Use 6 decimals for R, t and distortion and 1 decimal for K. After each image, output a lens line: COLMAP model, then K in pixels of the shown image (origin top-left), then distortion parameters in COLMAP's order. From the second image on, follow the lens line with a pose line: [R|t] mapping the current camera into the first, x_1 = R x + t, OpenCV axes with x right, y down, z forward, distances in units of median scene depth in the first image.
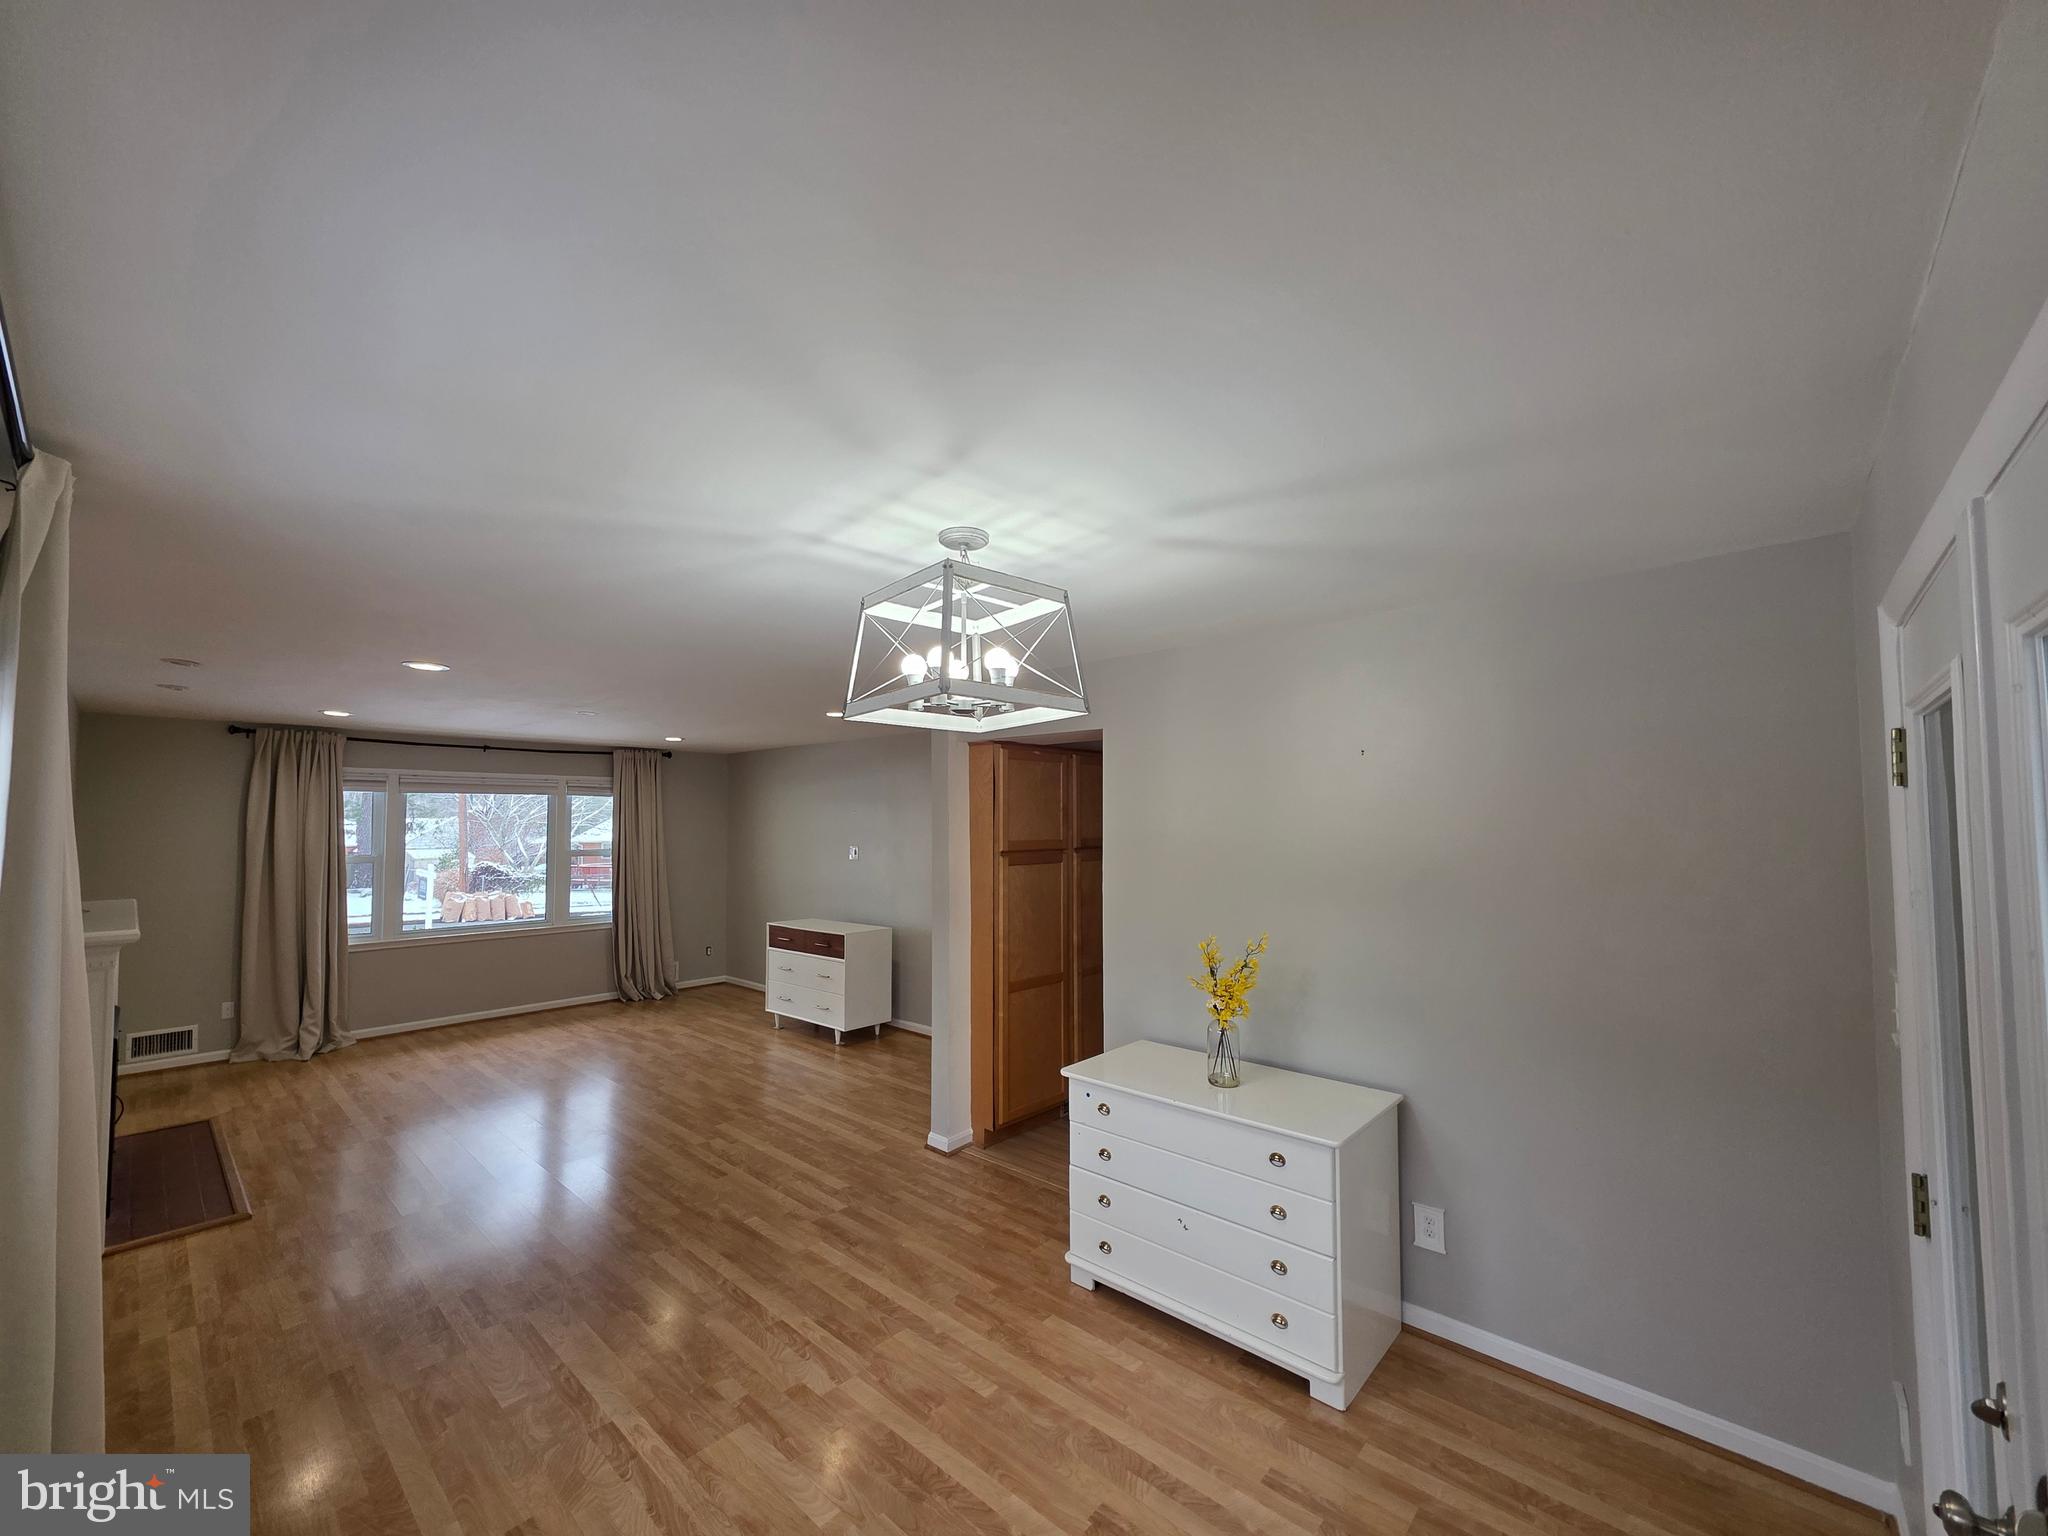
lens RADIAL K [[815.4, 0, 1008.5], [0, 815.4, 788.7], [0, 0, 1]] dist [0.000066, 0.000296]
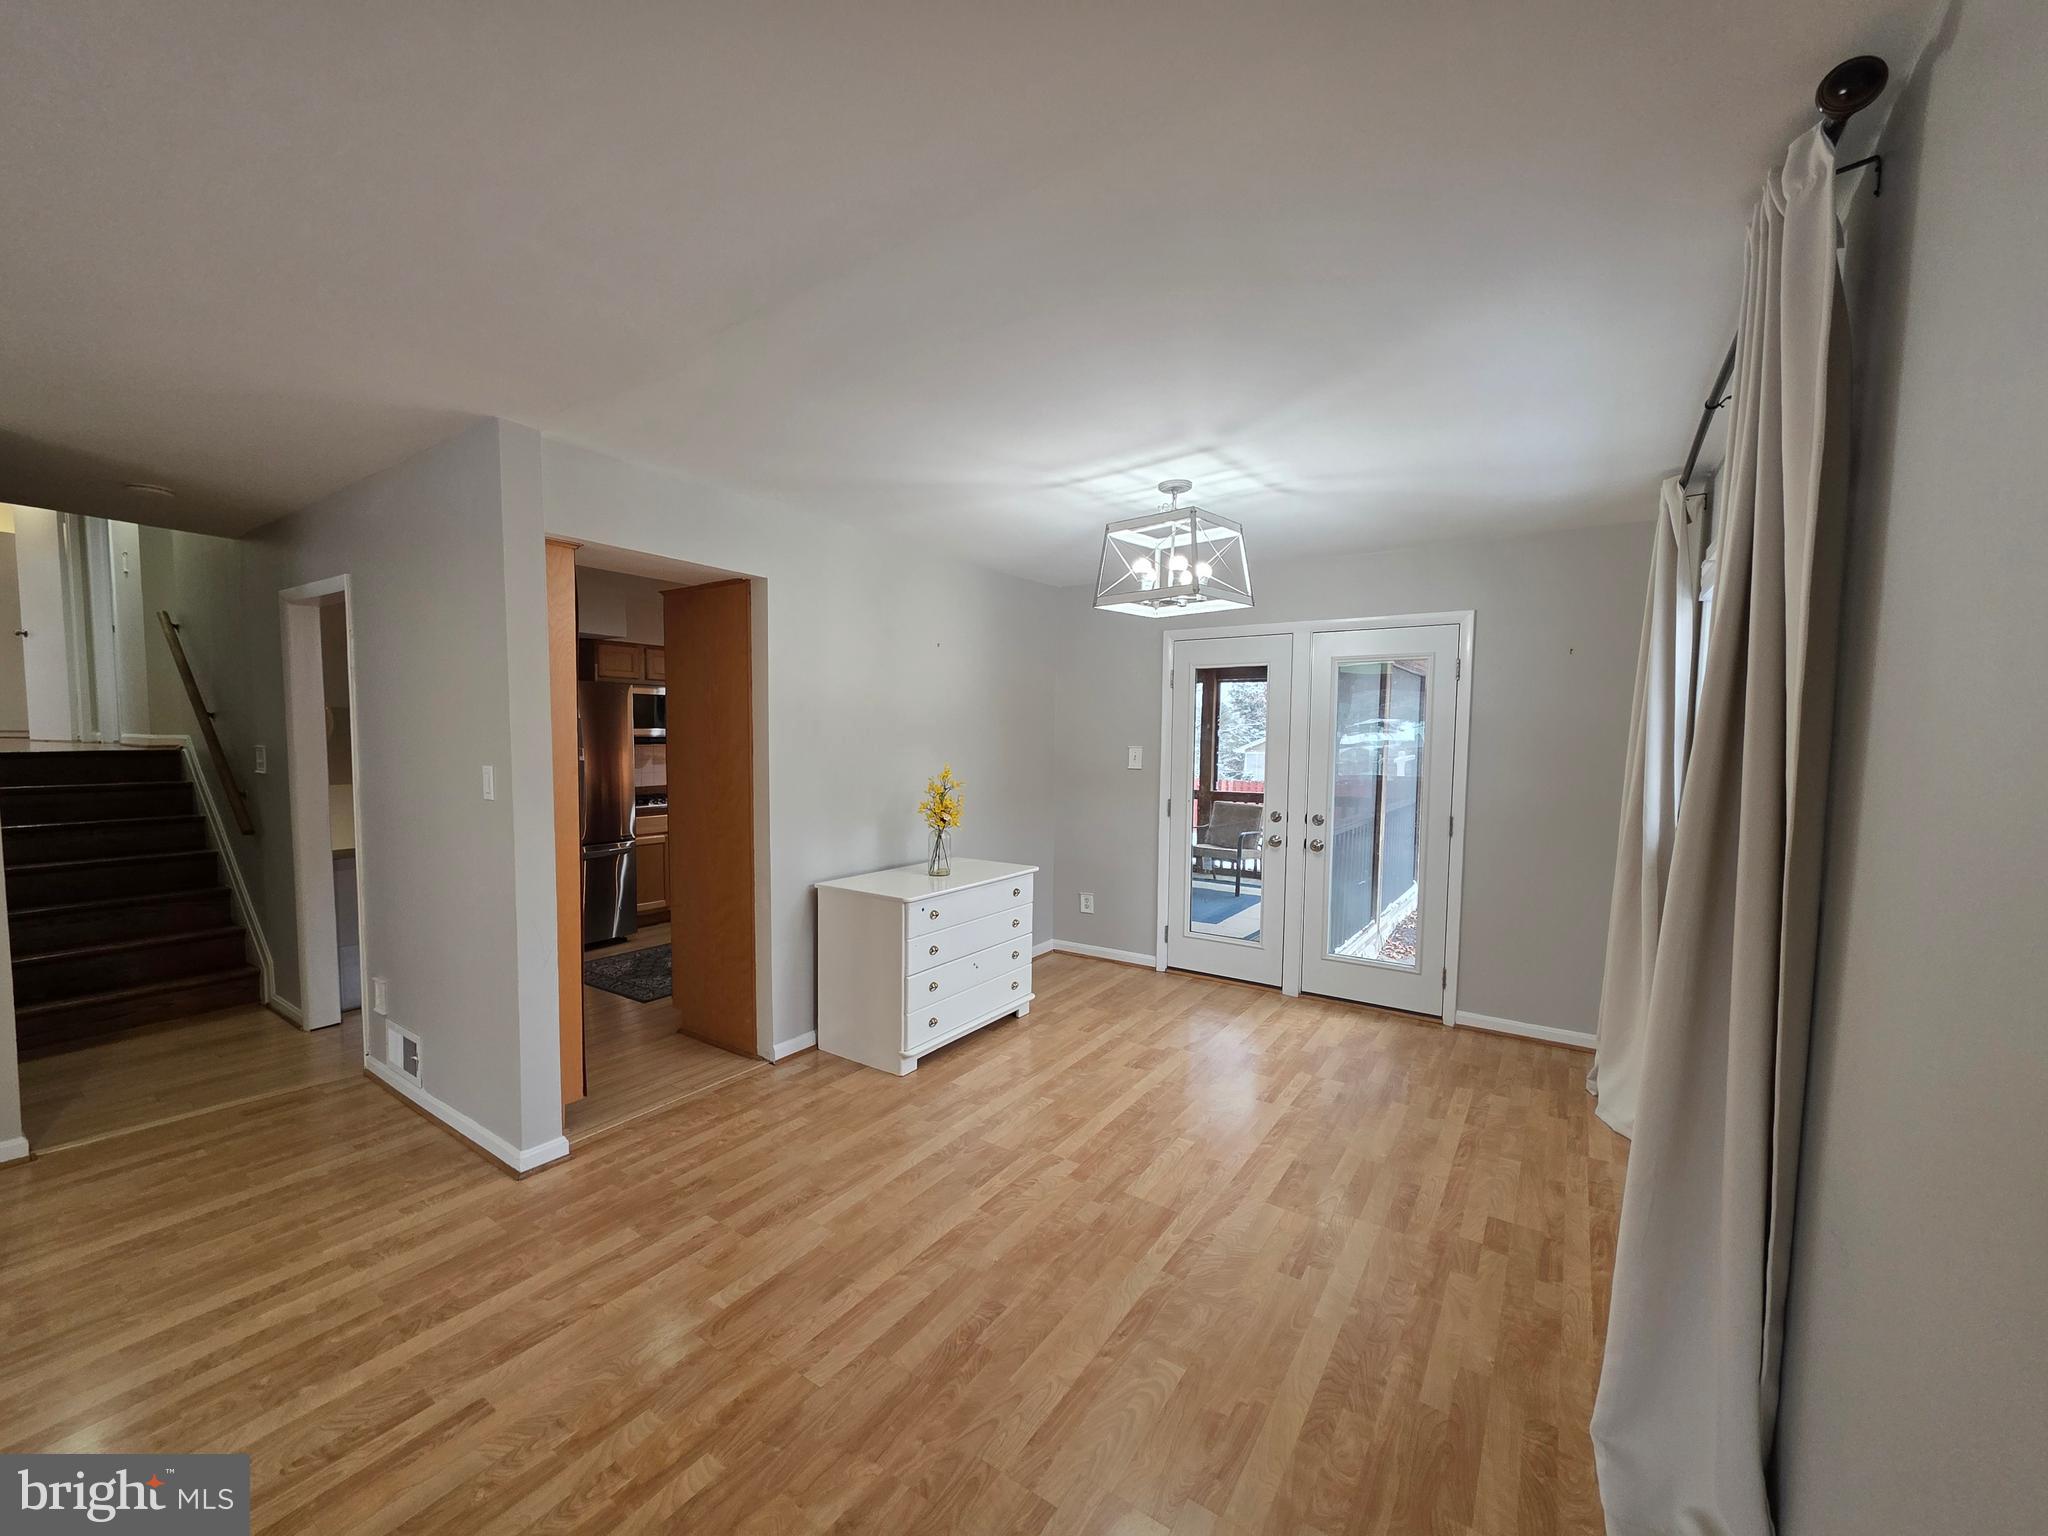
lens RADIAL K [[811.9, 0, 1007.9], [0, 811.9, 798.3], [0, 0, 1]] dist [0.000493, 0.000289]
pose [[-0.137326, -0.075508, 0.987644, -1.133083], [-0.050544, 0.996325, 0.069144, 0.131602], [-0.989235, -0.040424, -0.140638, 1.105755]]
